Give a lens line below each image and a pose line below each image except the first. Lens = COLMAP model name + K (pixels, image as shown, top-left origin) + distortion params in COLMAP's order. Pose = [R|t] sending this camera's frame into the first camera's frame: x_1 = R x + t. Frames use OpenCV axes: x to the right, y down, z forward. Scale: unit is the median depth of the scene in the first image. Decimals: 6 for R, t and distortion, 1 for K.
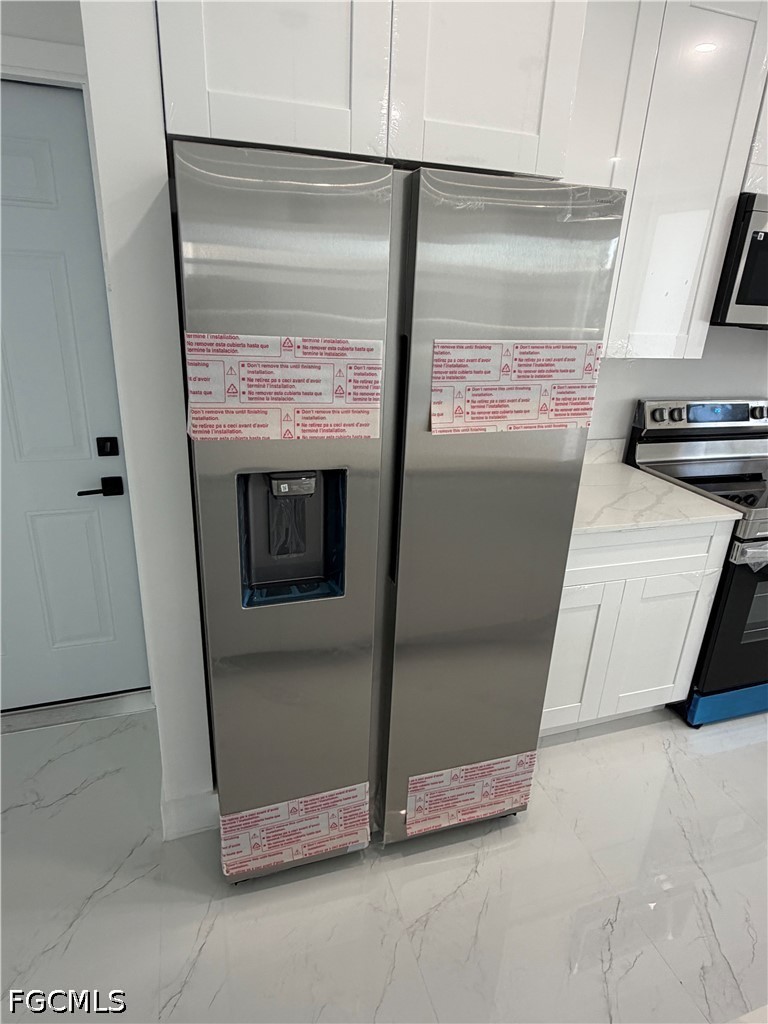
lens RADIAL K [[598.8, 0, 384.0], [0, 598.8, 512.0], [0, 0, 1]] dist [0.005095, 0.001393]
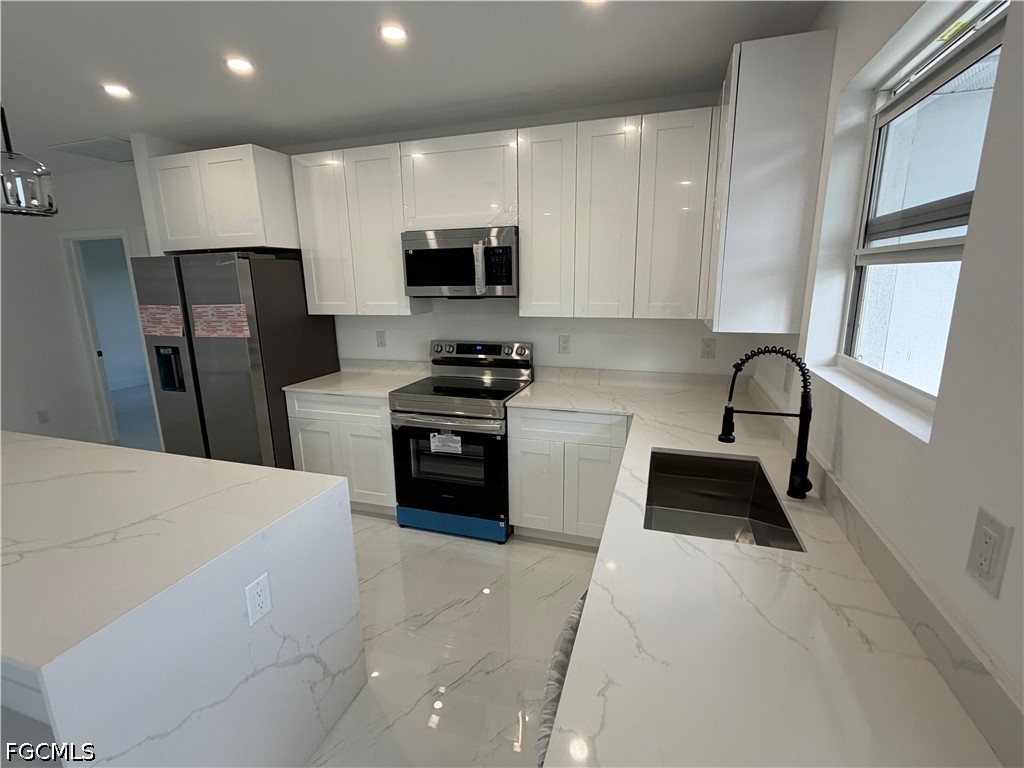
lens RADIAL K [[471.8, 0, 512.0], [0, 471.8, 384.0], [0, 0, 1]] dist [0.002174, -0.000314]
pose [[0.805421, 0.066344, -0.588978, 2.707458], [-0.160487, 0.981005, -0.108961, 0.103617], [0.570562, 0.182283, 0.800770, 0.061897]]
